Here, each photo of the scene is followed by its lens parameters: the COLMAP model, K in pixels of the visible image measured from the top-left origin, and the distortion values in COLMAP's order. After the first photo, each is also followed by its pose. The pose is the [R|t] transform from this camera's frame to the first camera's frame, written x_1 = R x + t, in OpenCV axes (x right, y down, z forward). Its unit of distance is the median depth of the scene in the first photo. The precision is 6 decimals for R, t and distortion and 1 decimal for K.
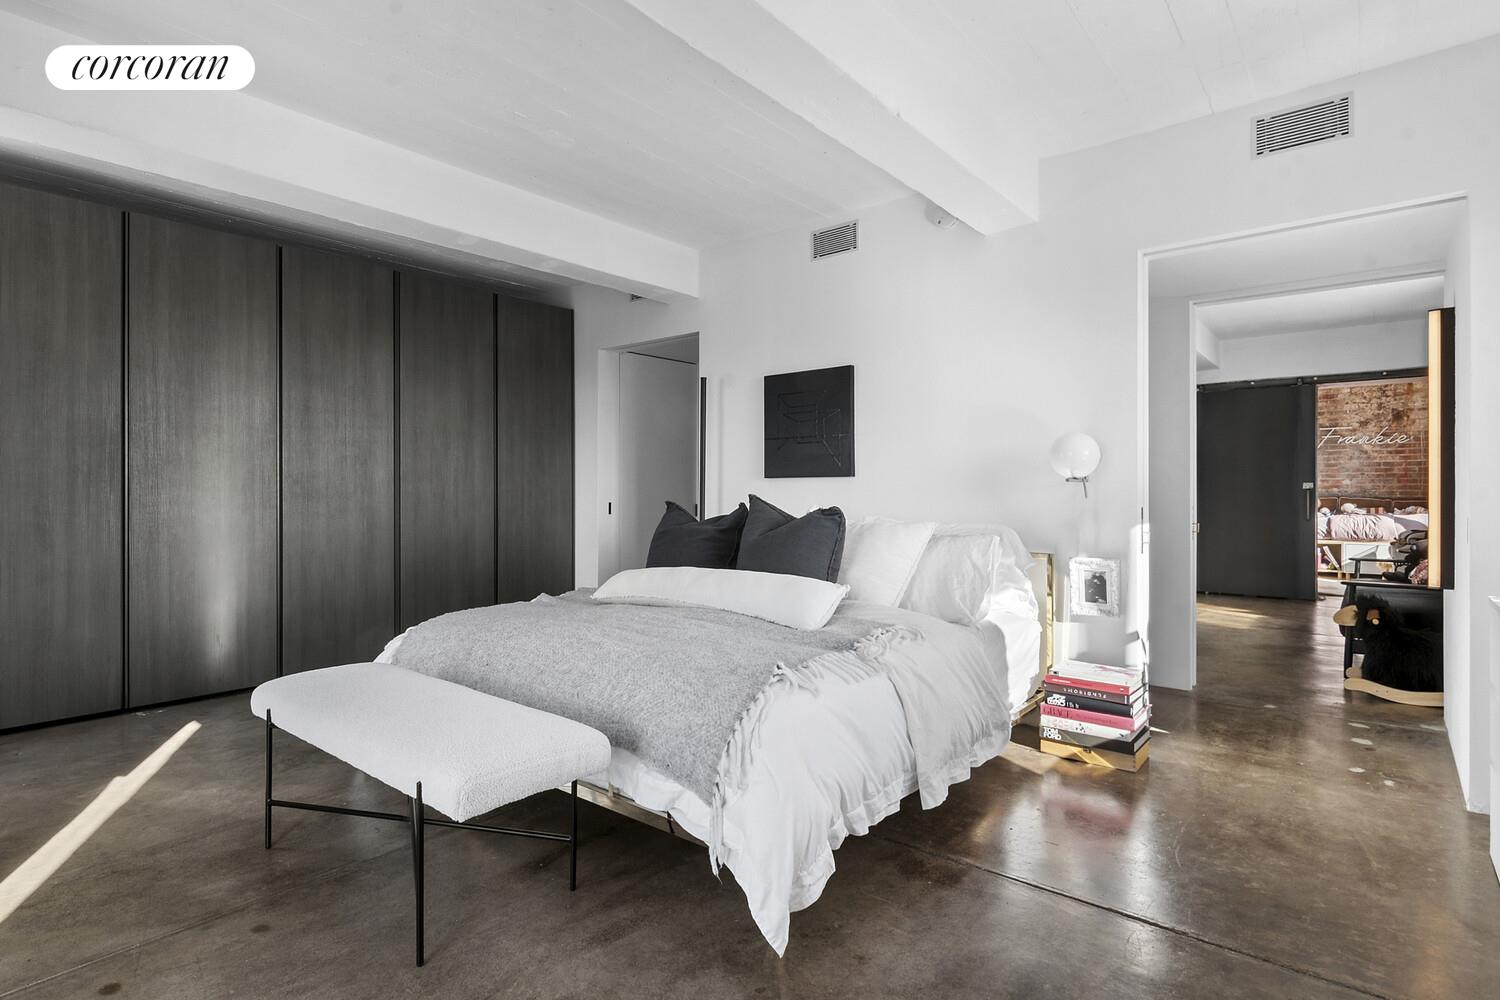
lens RADIAL K [[764.1, 0, 750.6], [0, 764.1, 489.3], [0, 0, 1]] dist [-0.000688, -0.000242]
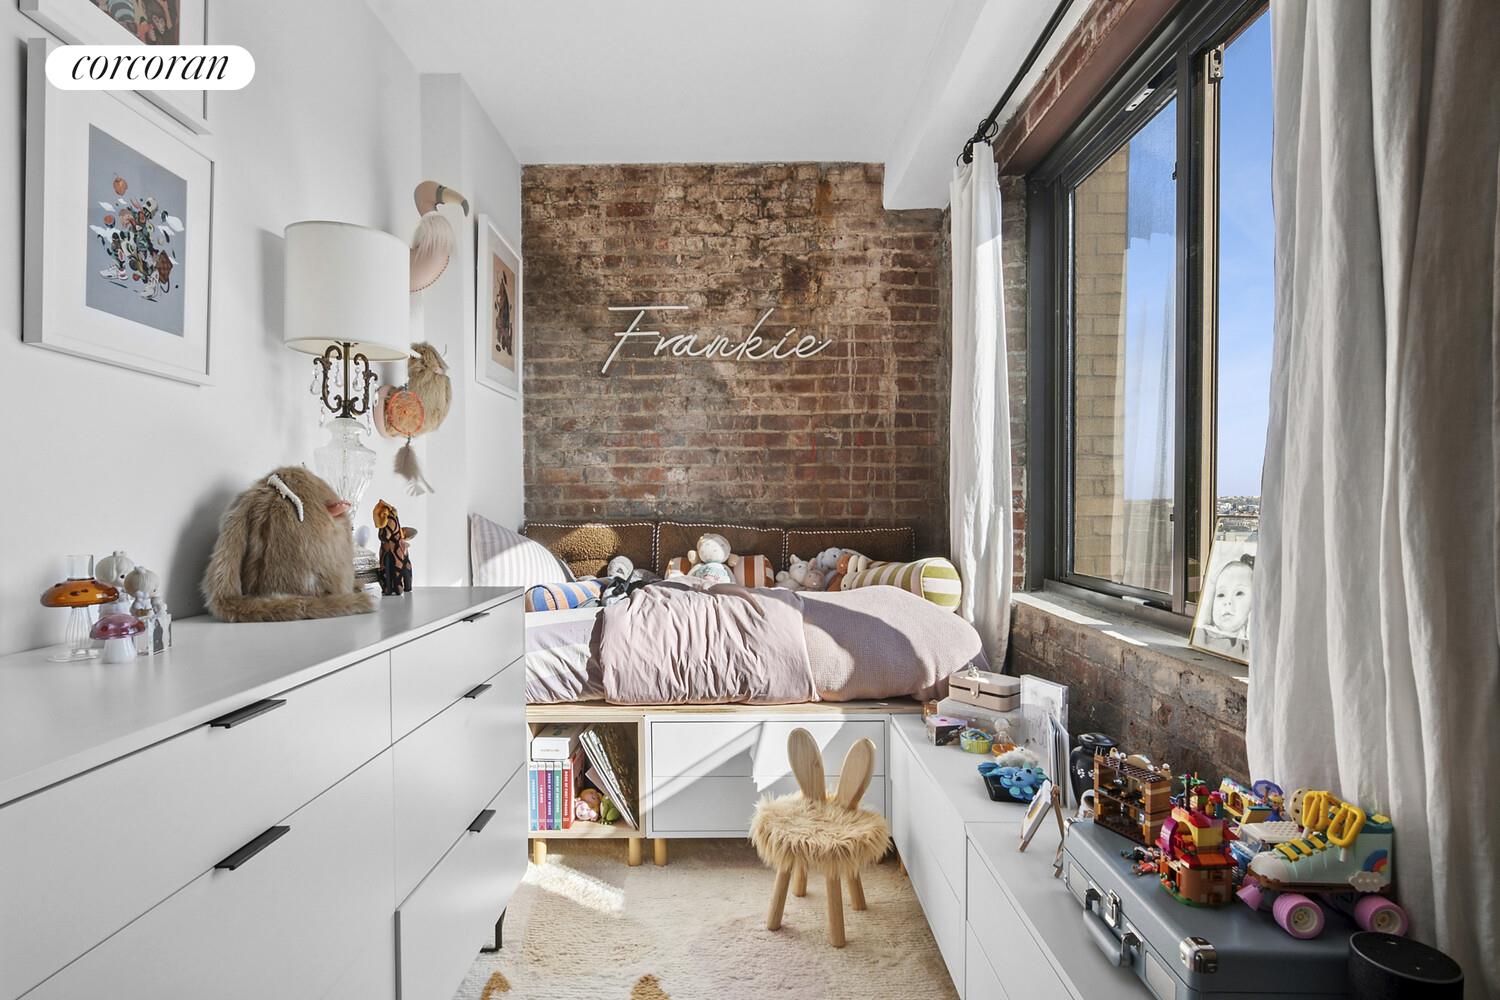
lens RADIAL K [[680.9, 0, 748.7], [0, 680.9, 503.8], [0, 0, 1]] dist [0.001498, 0.000069]
pose [[0.768951, -0.003753, 0.639297, 0.646138], [0.004159, 0.999991, 0.000869, 0.002765], [-0.639295, 0.001991, 0.768959, 0.790853]]
